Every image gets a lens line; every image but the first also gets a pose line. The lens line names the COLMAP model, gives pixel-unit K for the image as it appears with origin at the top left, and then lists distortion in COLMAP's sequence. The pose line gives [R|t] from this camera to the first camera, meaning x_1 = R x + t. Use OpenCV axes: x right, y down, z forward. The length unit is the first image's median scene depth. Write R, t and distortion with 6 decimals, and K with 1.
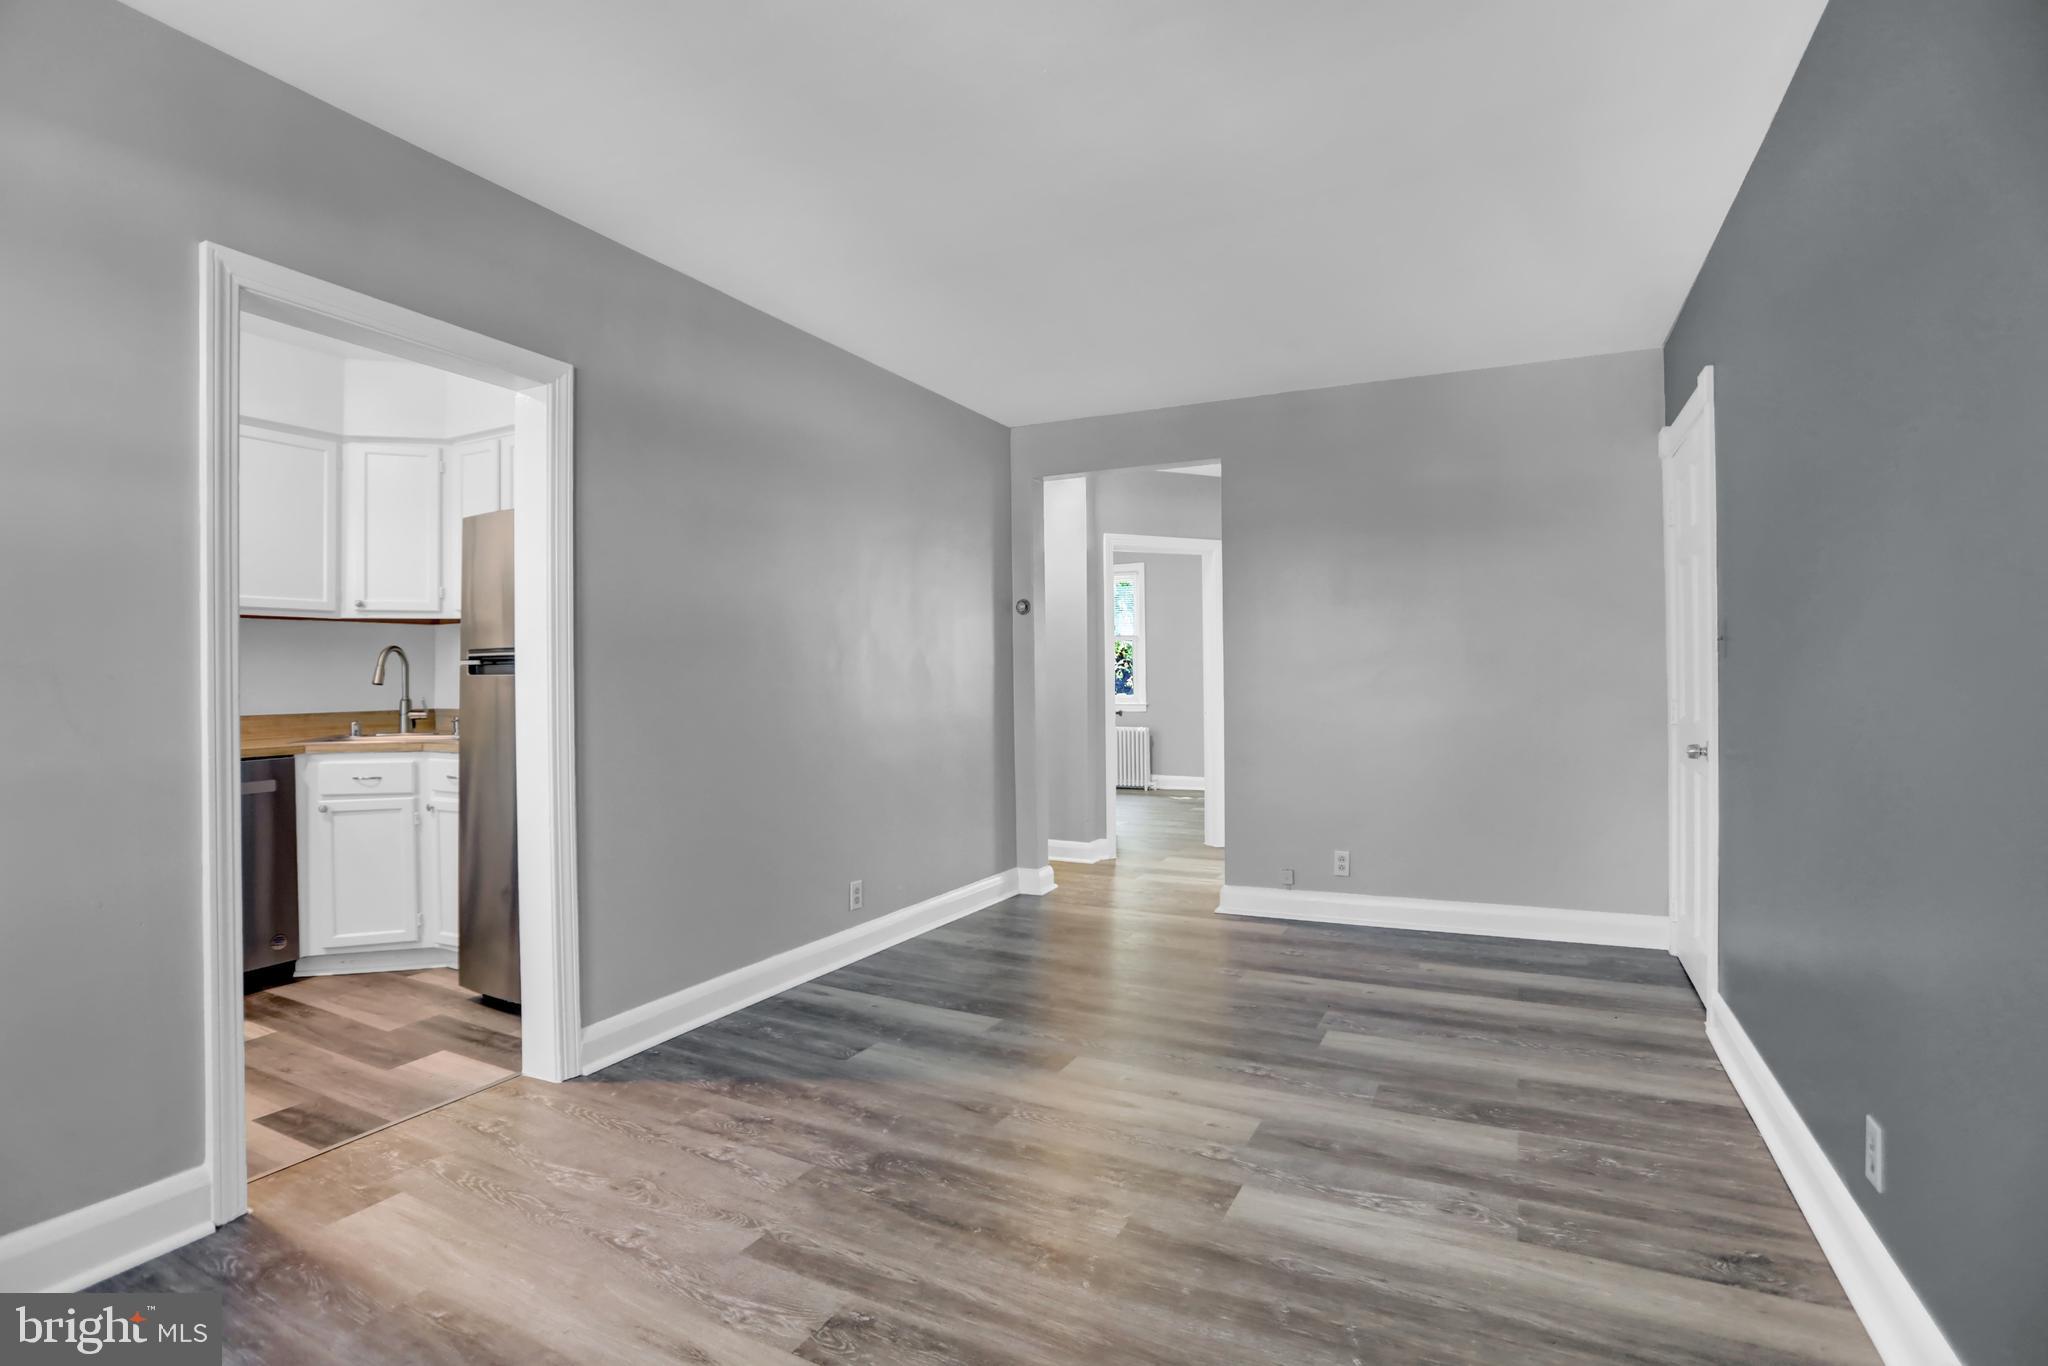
lens RADIAL K [[991.3, 0, 1031.9], [0, 991.3, 676.7], [0, 0, 1]] dist [-0.070635, 0.029221]
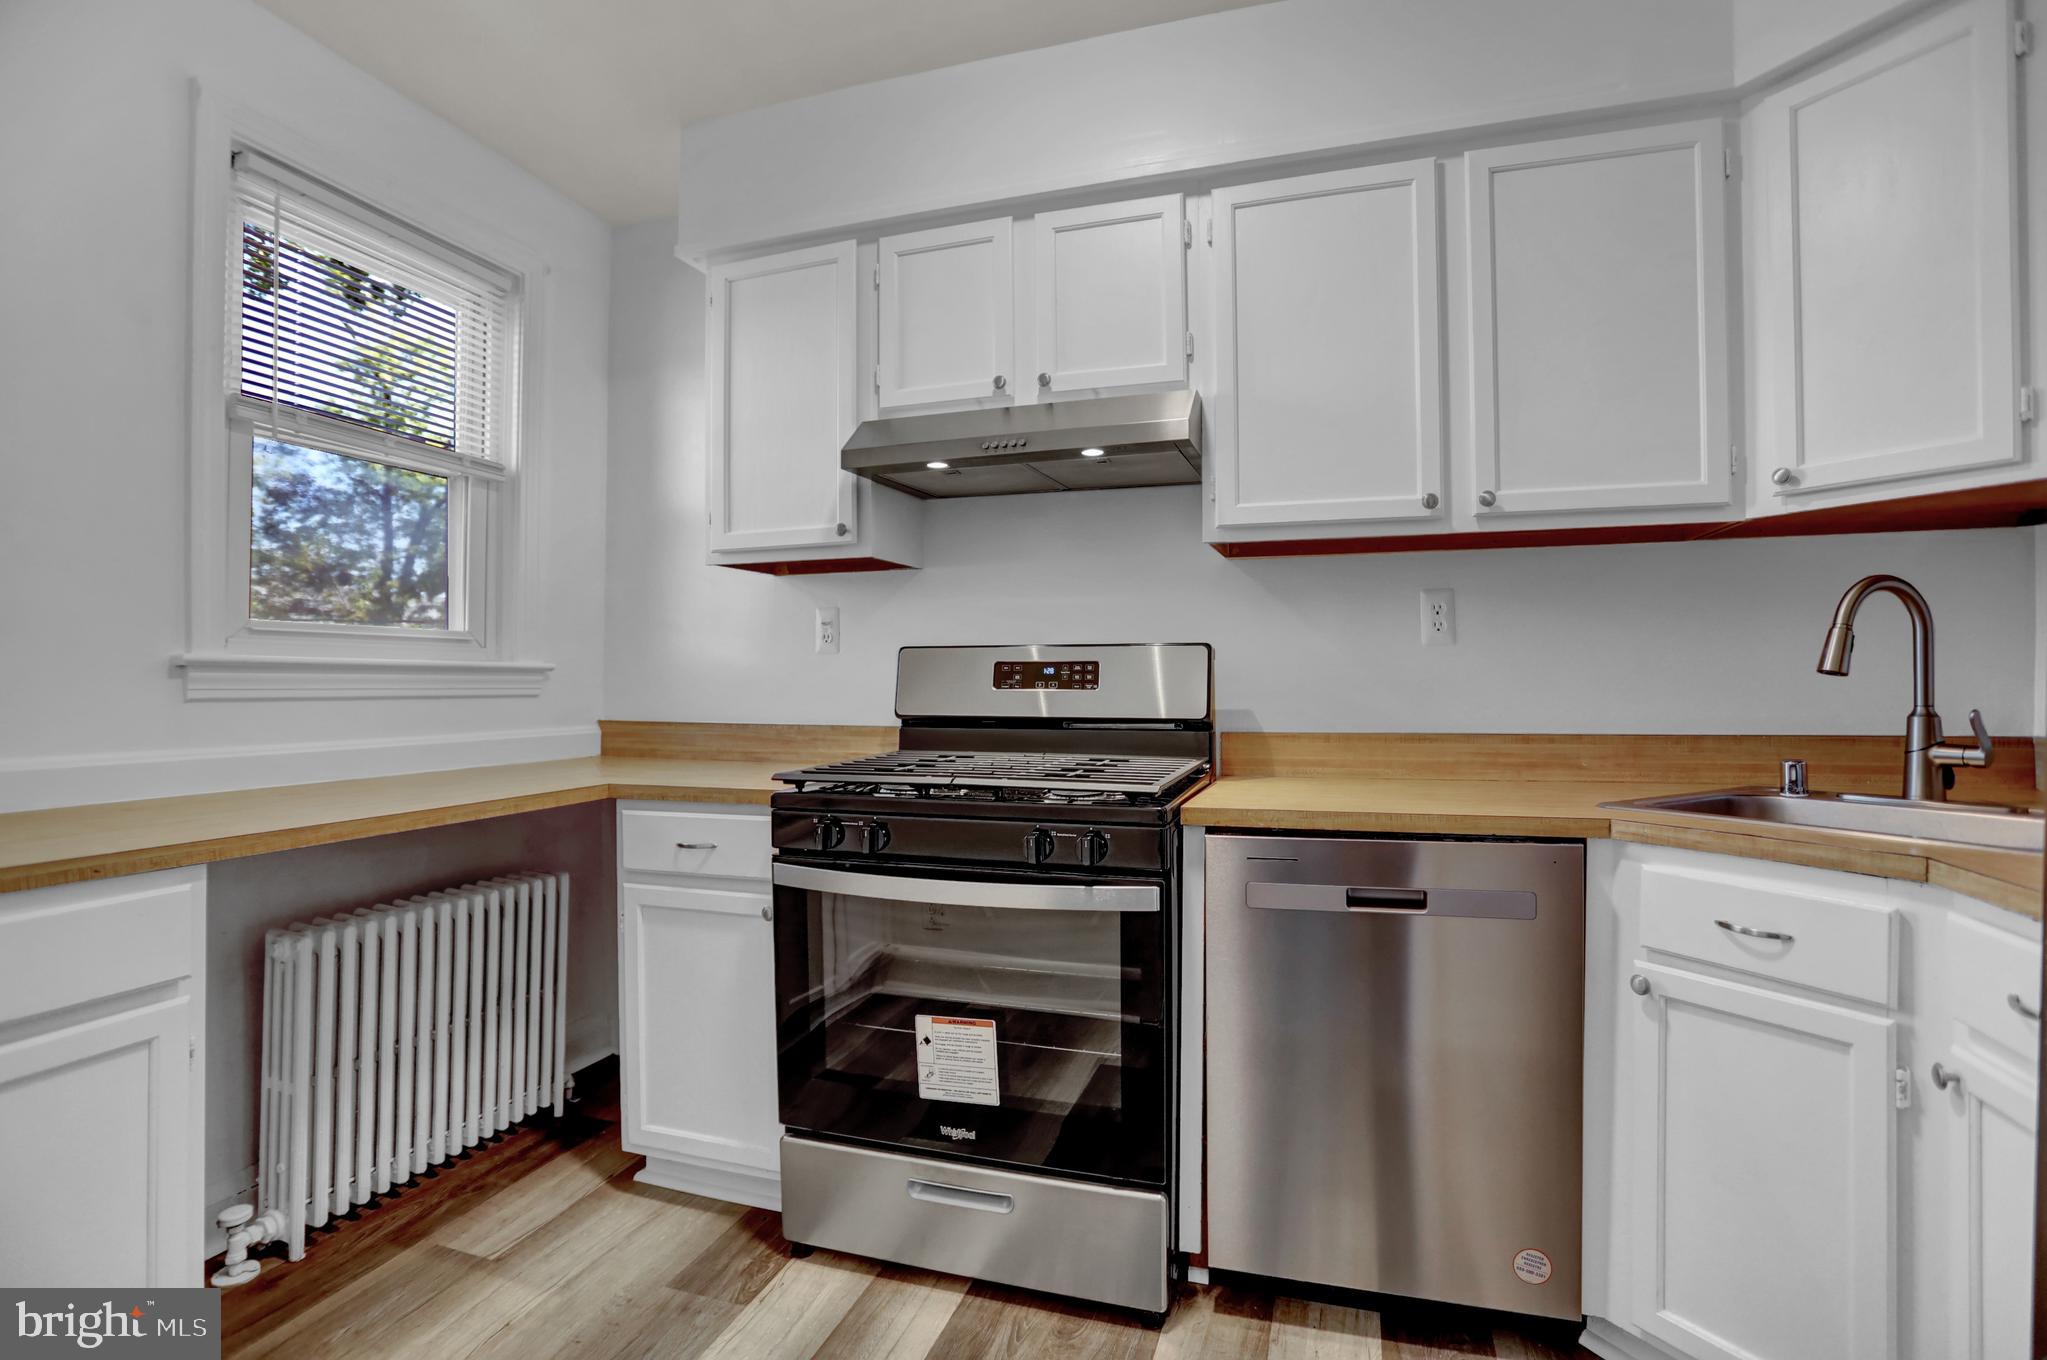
lens RADIAL K [[990.8, 0, 1039.8], [0, 990.8, 670.1], [0, 0, 1]] dist [-0.070635, 0.029221]
pose [[0.159778, -0.003995, -0.987145, -0.477315], [-0.000721, 0.999991, -0.004163, 0.011988], [0.987153, 0.001377, 0.159774, 0.858345]]
